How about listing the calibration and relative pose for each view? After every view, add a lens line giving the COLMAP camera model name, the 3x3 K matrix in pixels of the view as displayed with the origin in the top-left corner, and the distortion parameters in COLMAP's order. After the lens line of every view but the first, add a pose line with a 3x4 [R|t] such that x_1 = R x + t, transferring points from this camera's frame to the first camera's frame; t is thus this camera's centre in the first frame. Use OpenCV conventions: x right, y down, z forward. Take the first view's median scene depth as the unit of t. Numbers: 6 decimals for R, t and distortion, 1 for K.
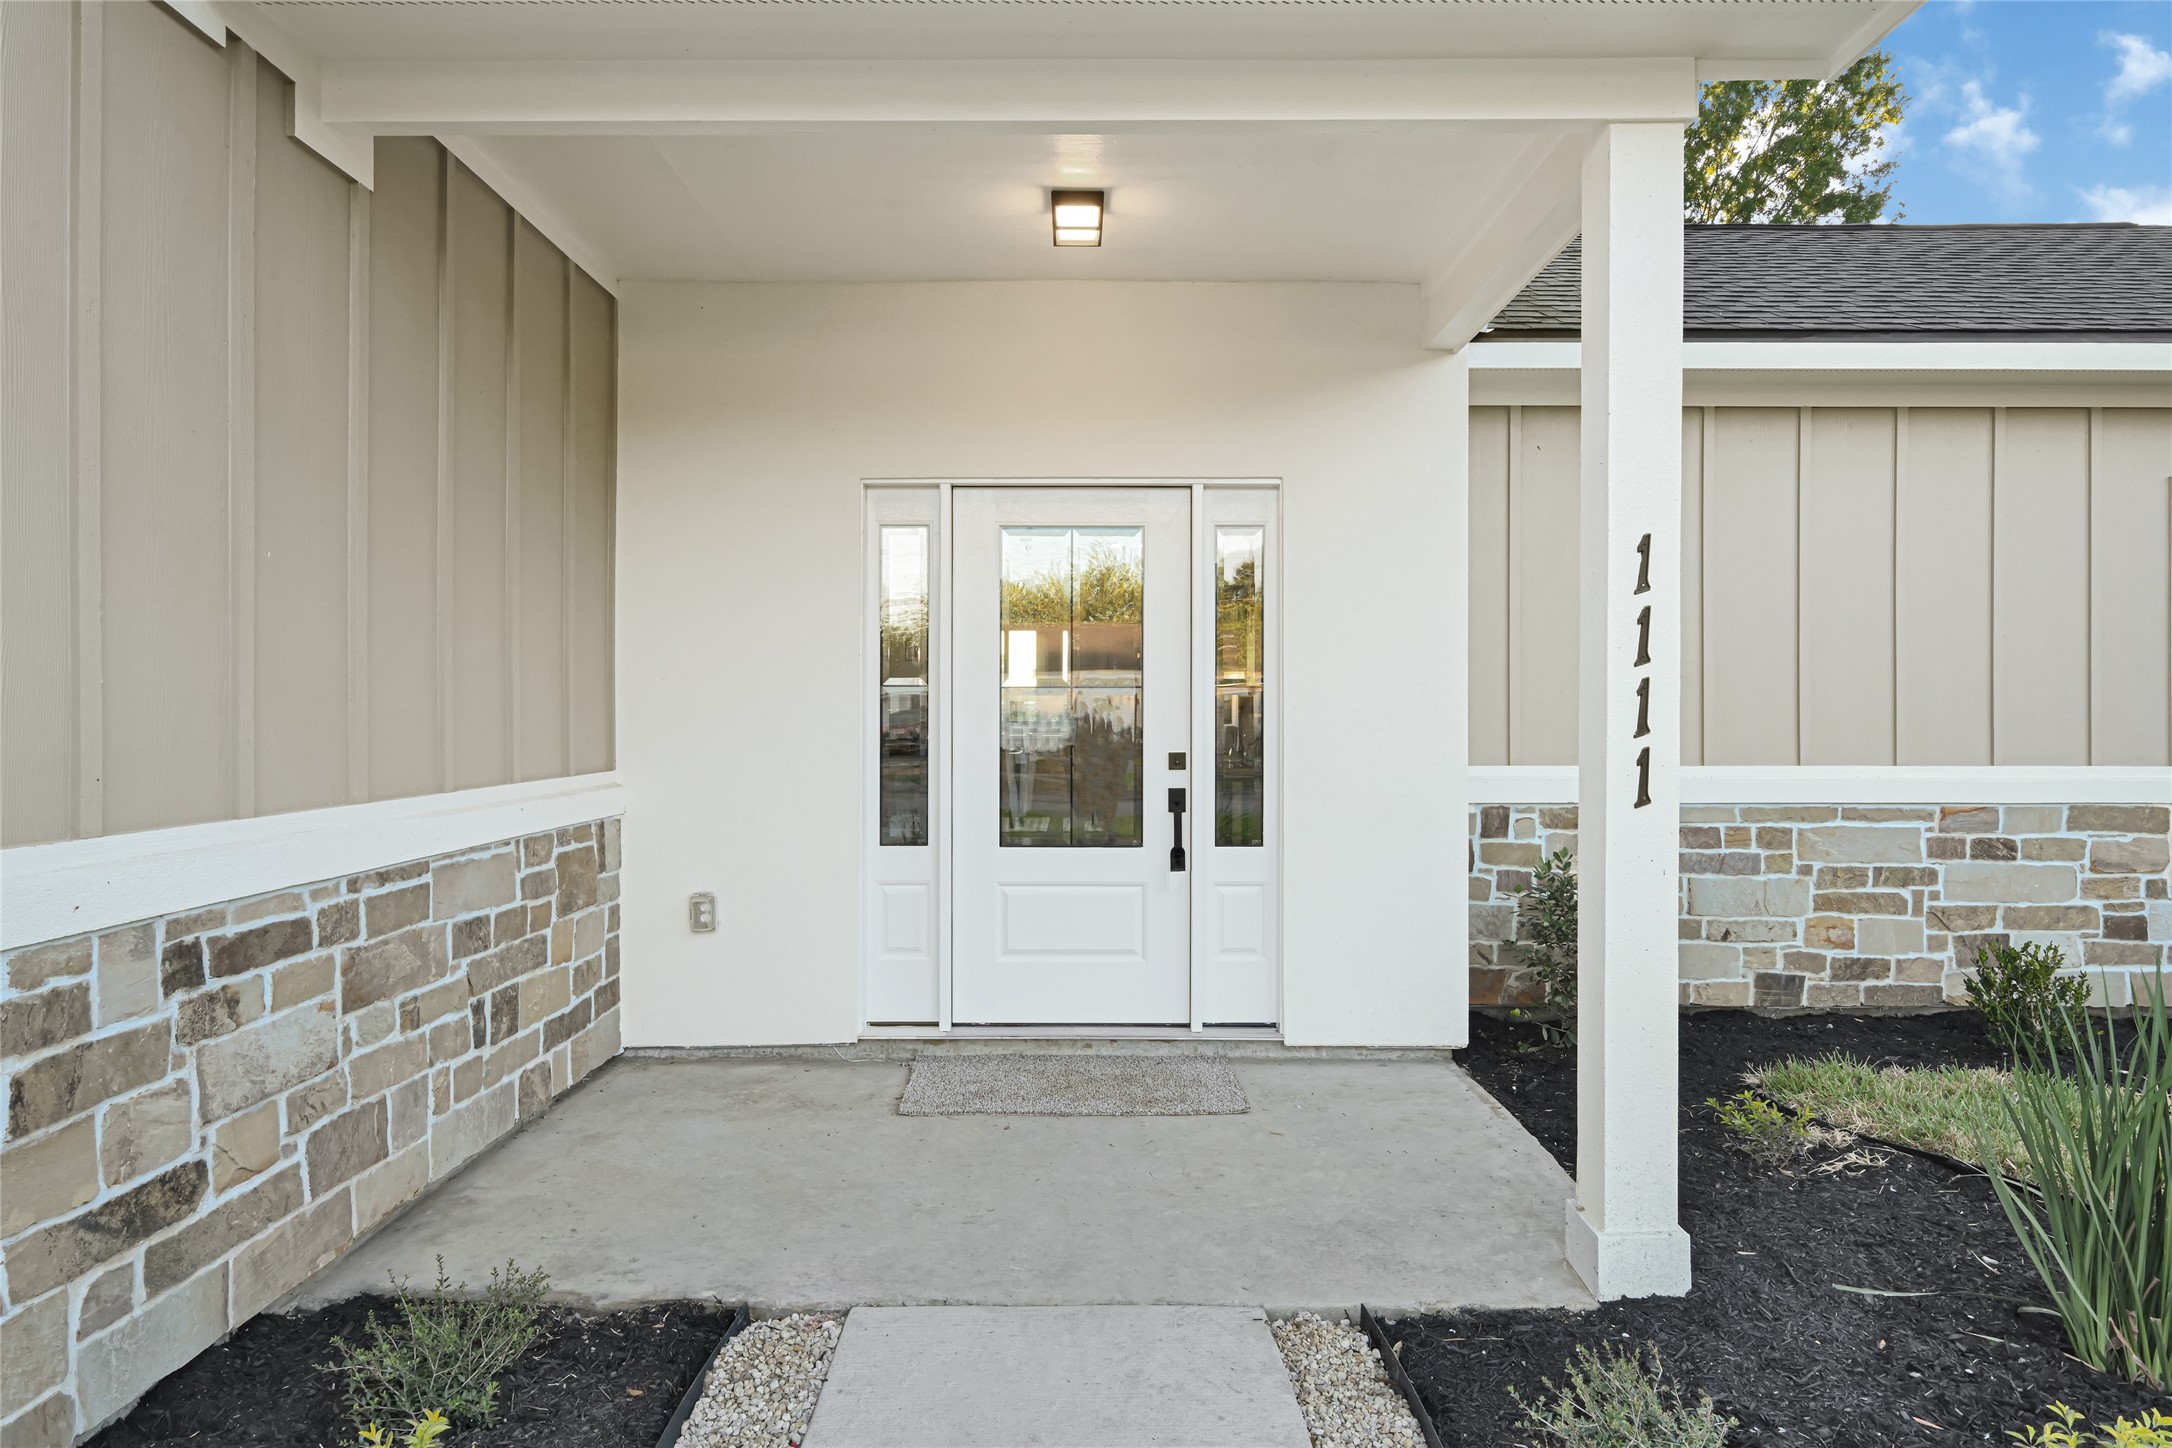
lens RADIAL K [[1280.7, 0, 1082.6], [0, 1280.7, 701.7], [0, 0, 1]] dist [-0.001206, -0.000995]
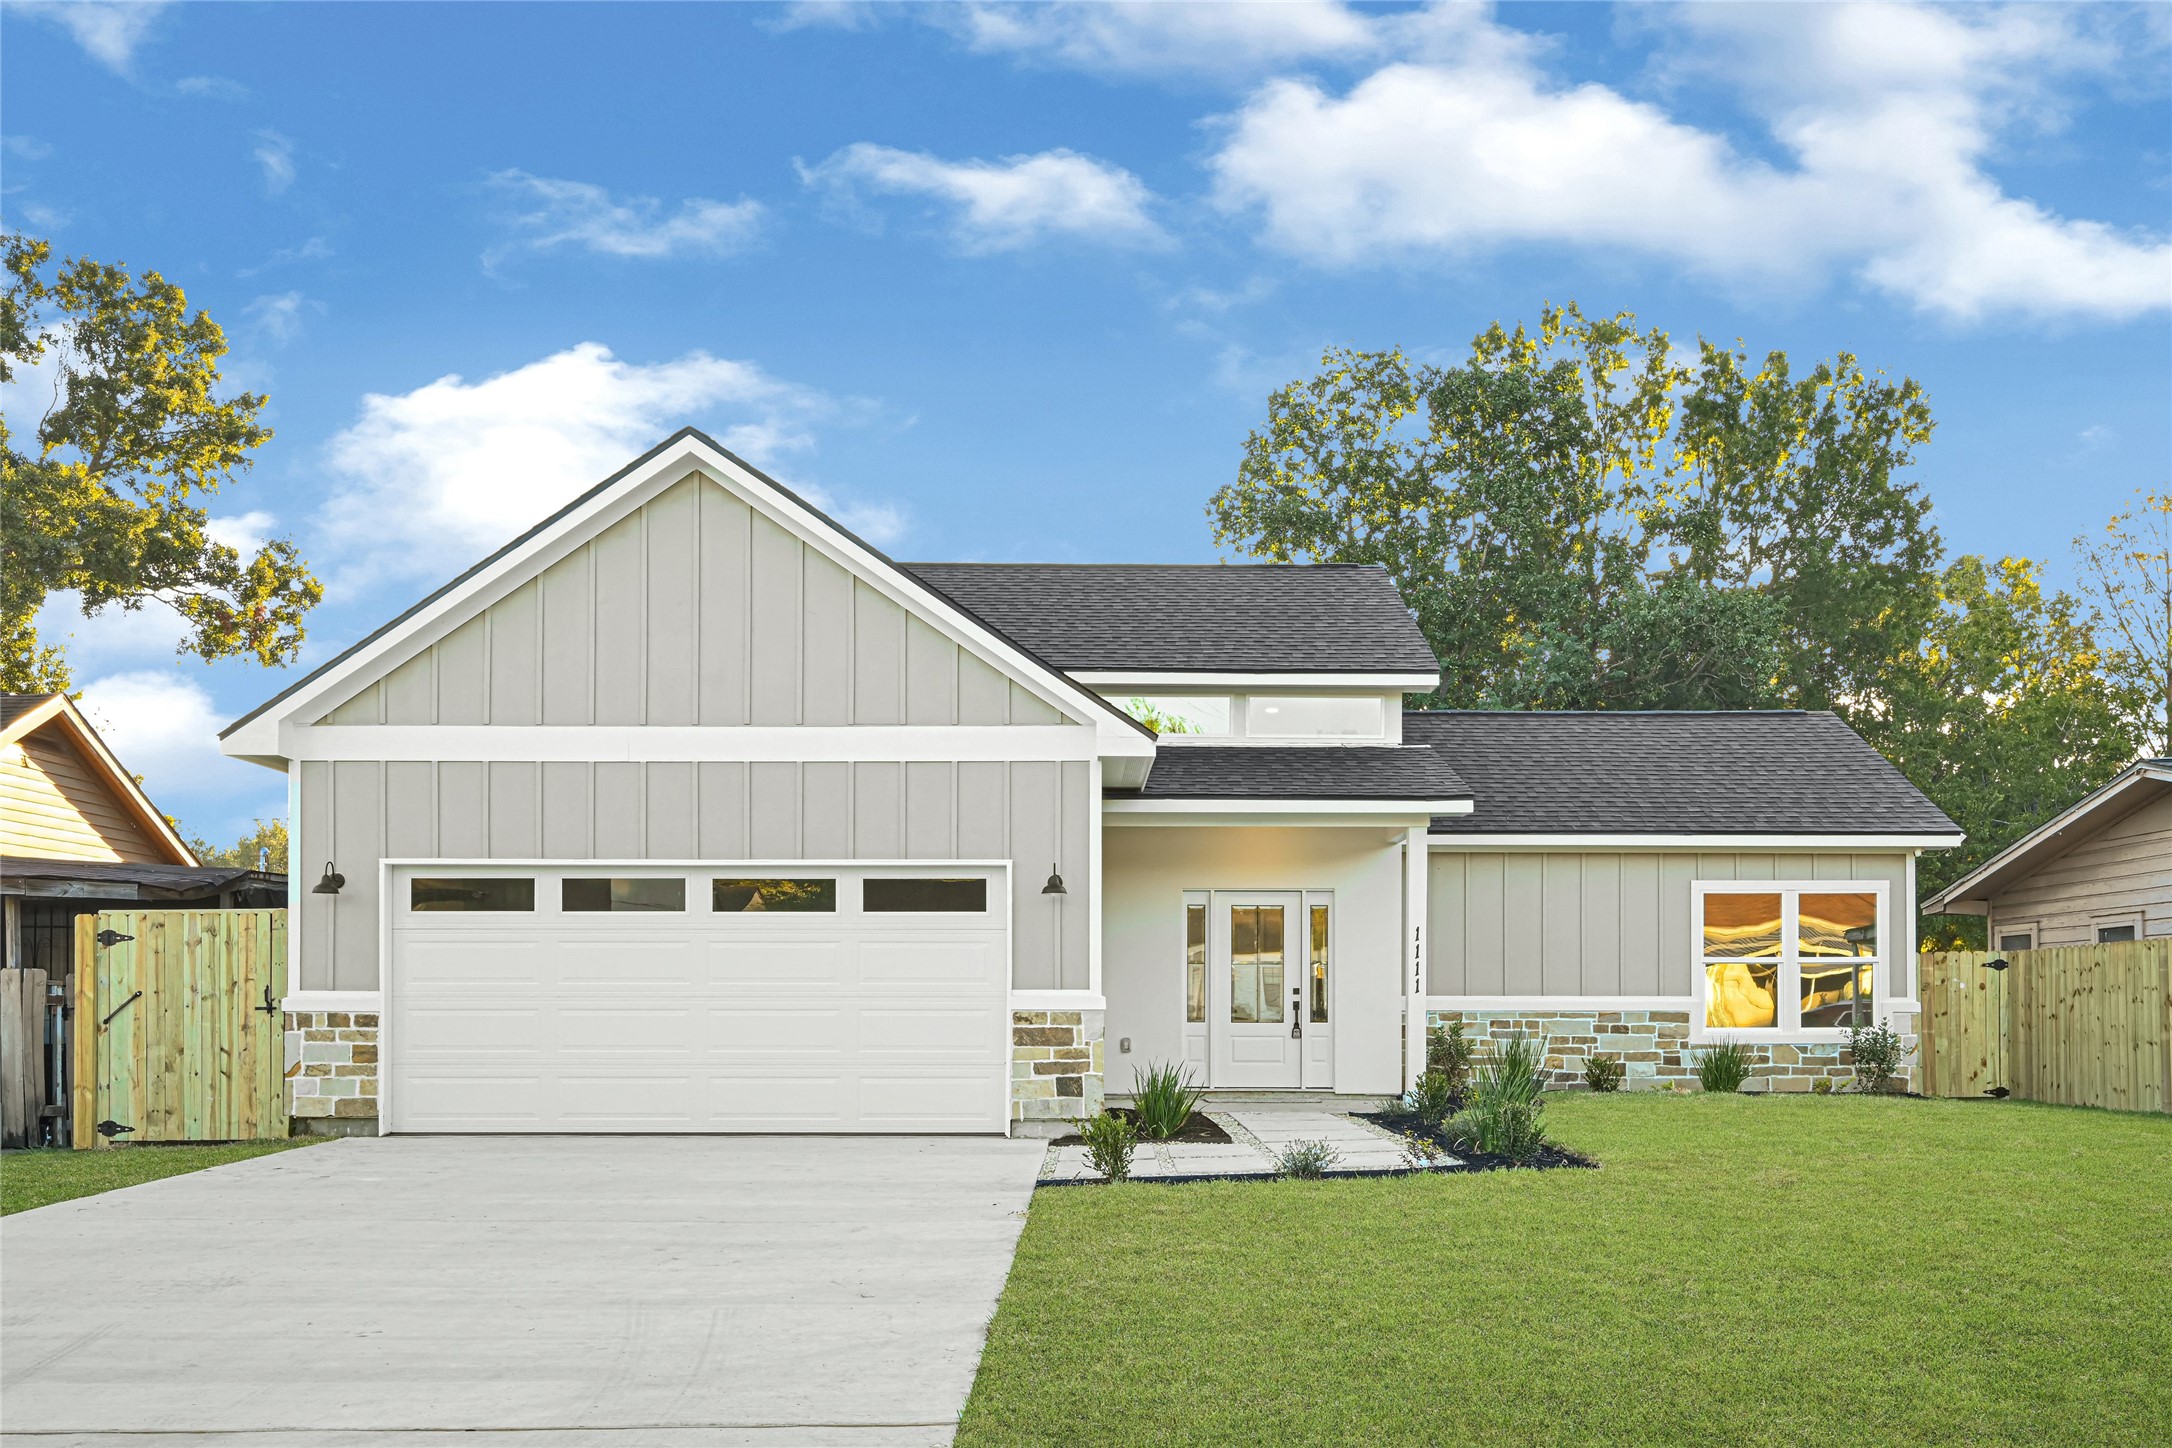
lens RADIAL K [[1890.5, 0, 1087.0], [0, 1890.5, 736.0], [0, 0, 1]] dist [-0.016511, 0.008647]
pose [[0.999953, 0.001065, -0.009686, -0.336932], [-0.002332, 0.991288, -0.131690, 0.038761], [0.009462, 0.131707, 0.991244, -3.101124]]
